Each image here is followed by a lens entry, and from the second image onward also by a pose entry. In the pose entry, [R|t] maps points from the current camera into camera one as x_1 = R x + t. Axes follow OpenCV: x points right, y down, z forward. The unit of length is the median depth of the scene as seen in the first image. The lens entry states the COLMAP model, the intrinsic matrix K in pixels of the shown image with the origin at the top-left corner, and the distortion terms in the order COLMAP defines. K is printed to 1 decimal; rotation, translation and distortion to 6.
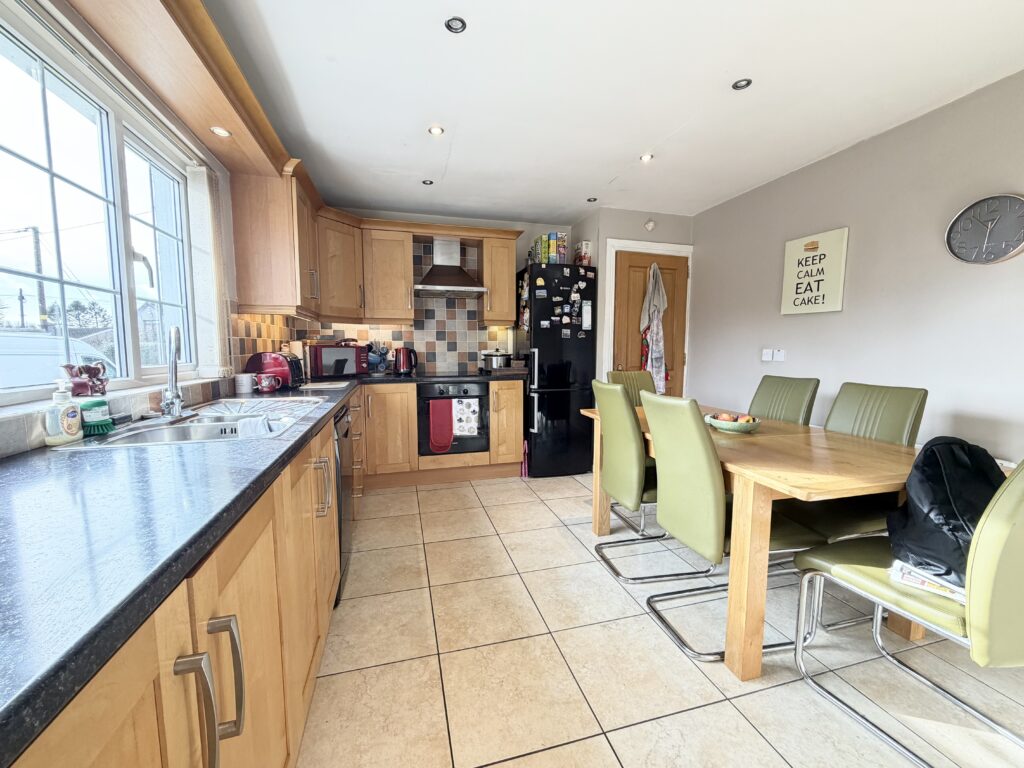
lens RADIAL K [[410.1, 0, 511.4], [0, 410.1, 385.4], [0, 0, 1]] dist [0.000261, -0.000166]
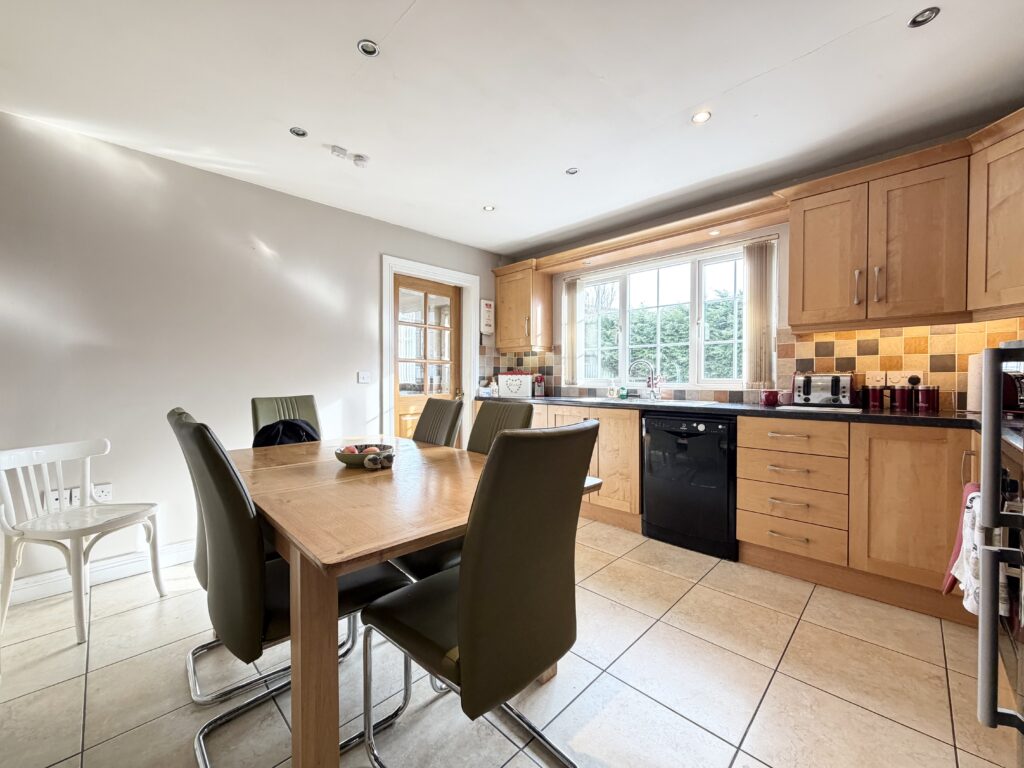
lens RADIAL K [[410.1, 0, 512.0], [0, 410.1, 383.6], [0, 0, 1]] dist [0.000261, -0.000166]
pose [[-0.866954, 0.002408, -0.498382, 0.515063], [-0.050545, 0.994408, 0.092729, -0.095346], [0.495818, 0.105582, -0.861984, 1.372460]]
